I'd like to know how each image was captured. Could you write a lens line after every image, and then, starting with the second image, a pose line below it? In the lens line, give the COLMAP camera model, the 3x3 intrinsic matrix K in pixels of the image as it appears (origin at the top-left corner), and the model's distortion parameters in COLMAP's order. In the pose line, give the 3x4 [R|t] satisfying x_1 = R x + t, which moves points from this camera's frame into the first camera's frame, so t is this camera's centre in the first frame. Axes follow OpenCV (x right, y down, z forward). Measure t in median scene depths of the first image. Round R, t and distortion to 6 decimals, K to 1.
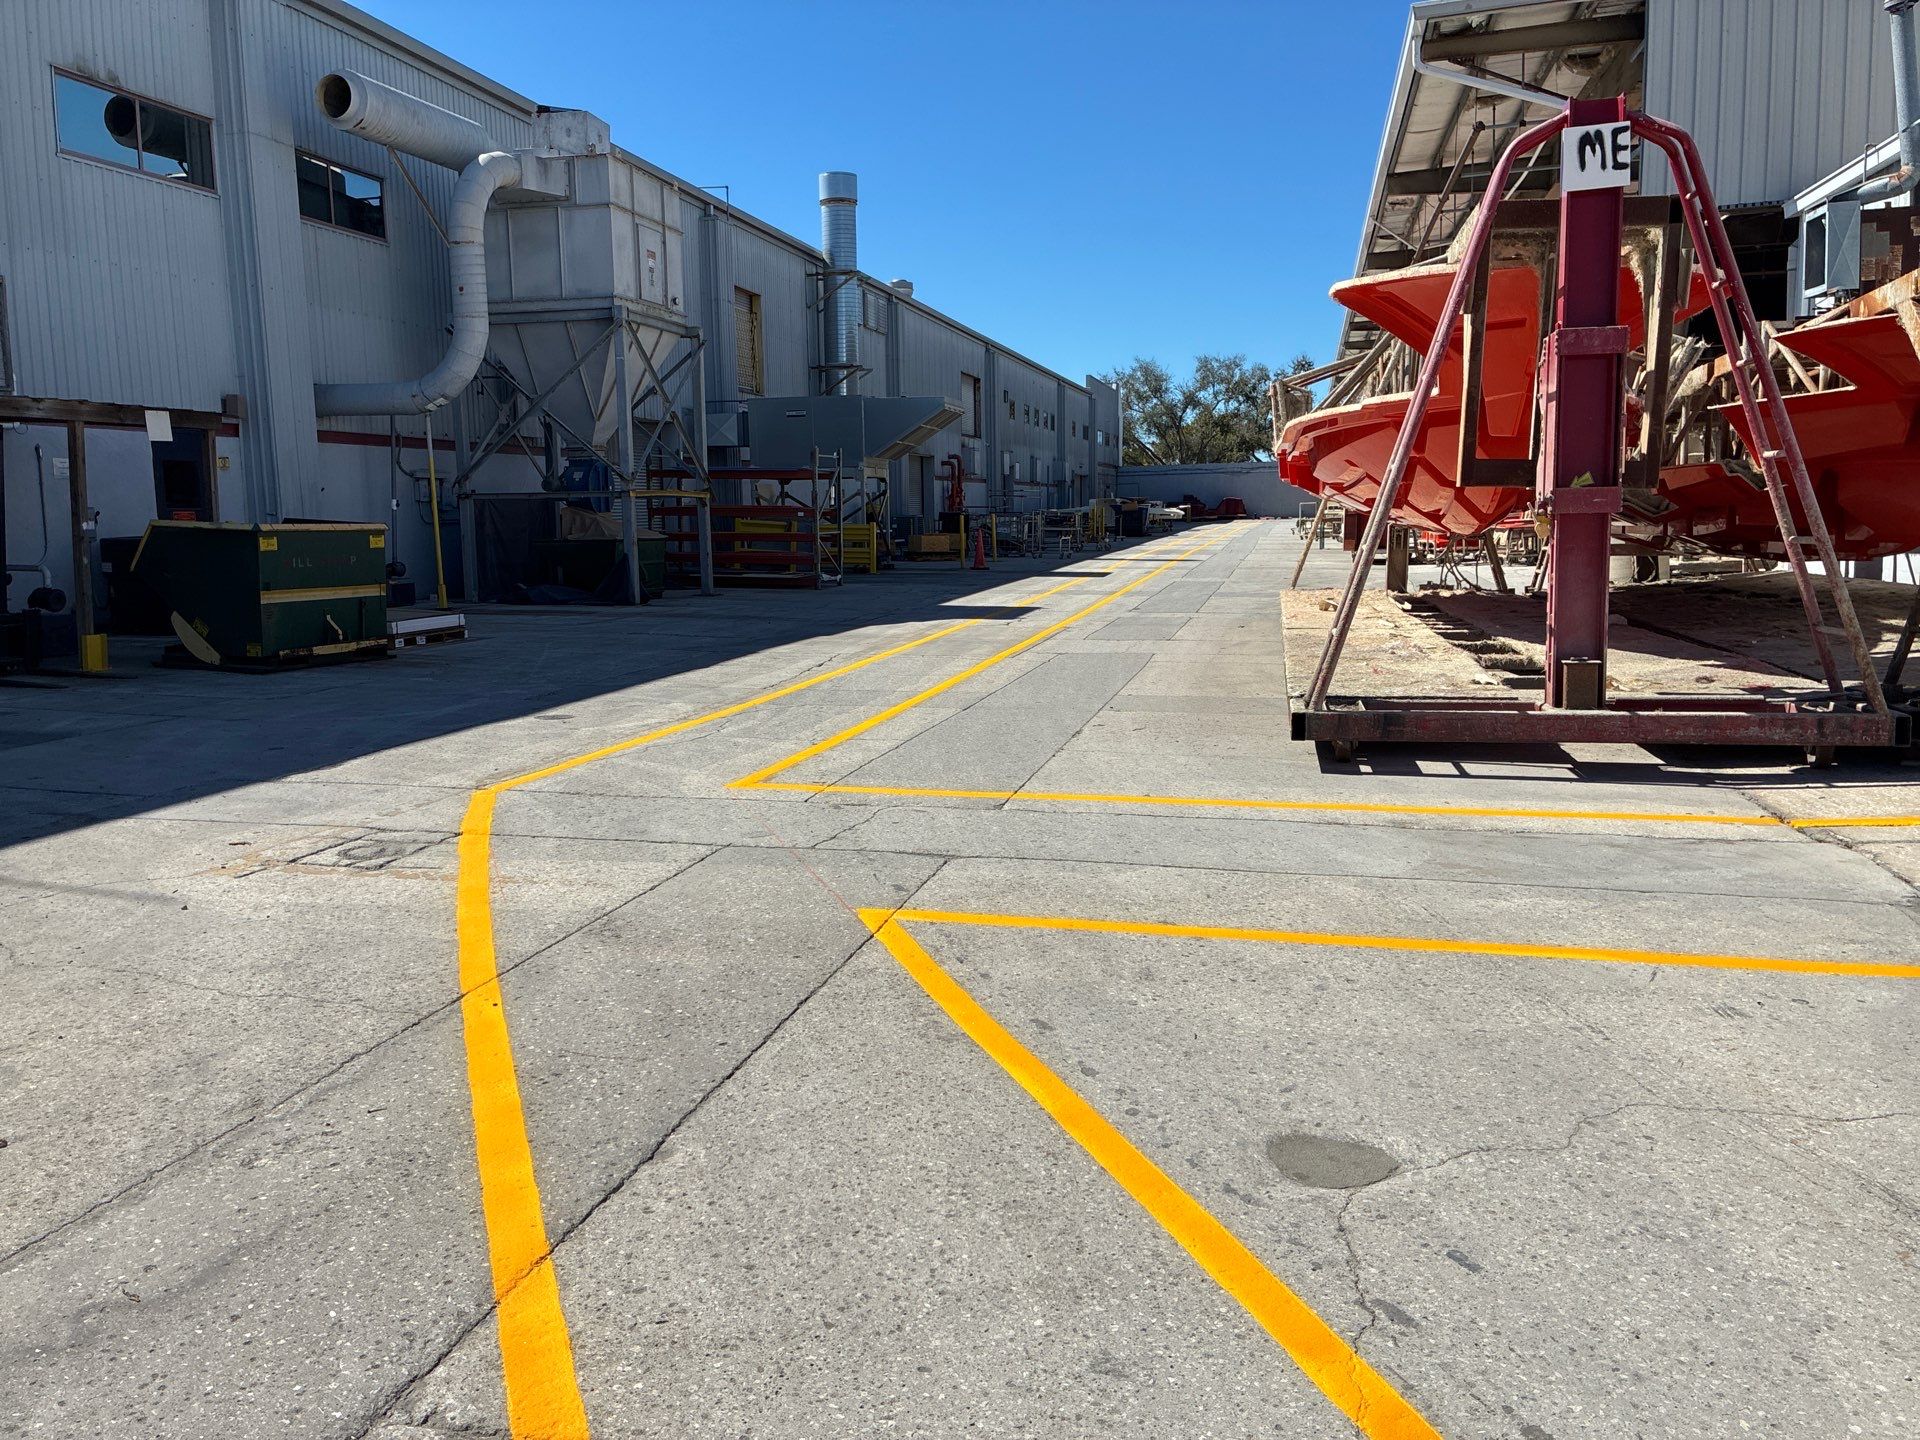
lens RADIAL K [[1451.4, 0, 997.1], [0, 1451.4, 717.7], [0, 0, 1]] dist [0.020475, 0.000556]
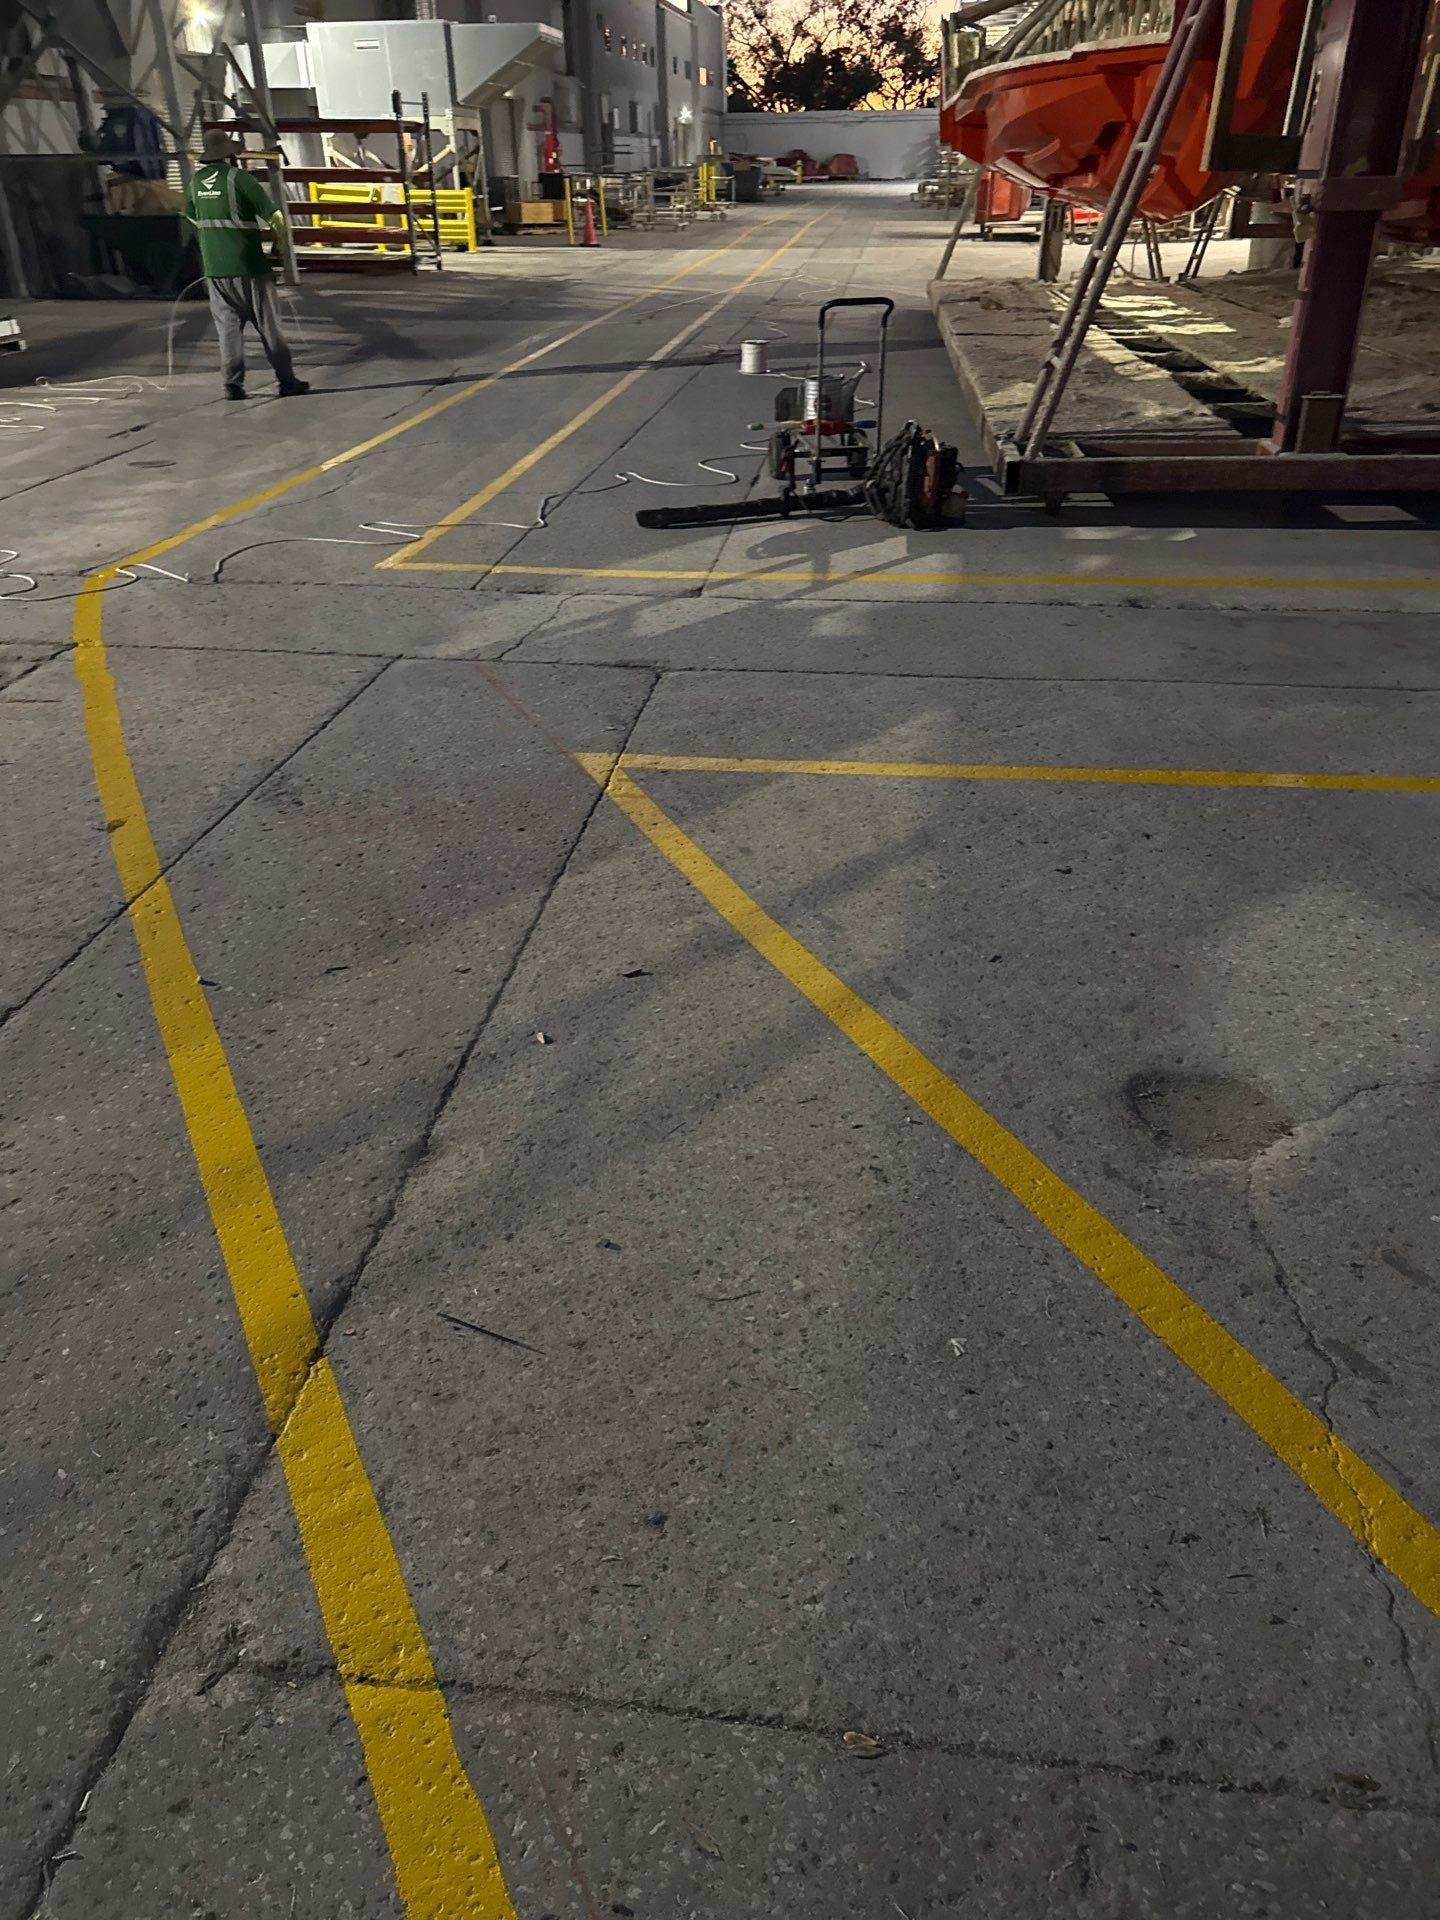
lens RADIAL K [[1347.8, 0, 720.0], [0, 1347.8, 960.0], [0, 0, 1]] dist [0.086726, -0.123832]
pose [[0.996189, -0.037512, 0.078748, -0.078162], [0.005206, 0.926761, 0.375616, -0.056262], [-0.087071, -0.373774, 0.923424, 0.204746]]
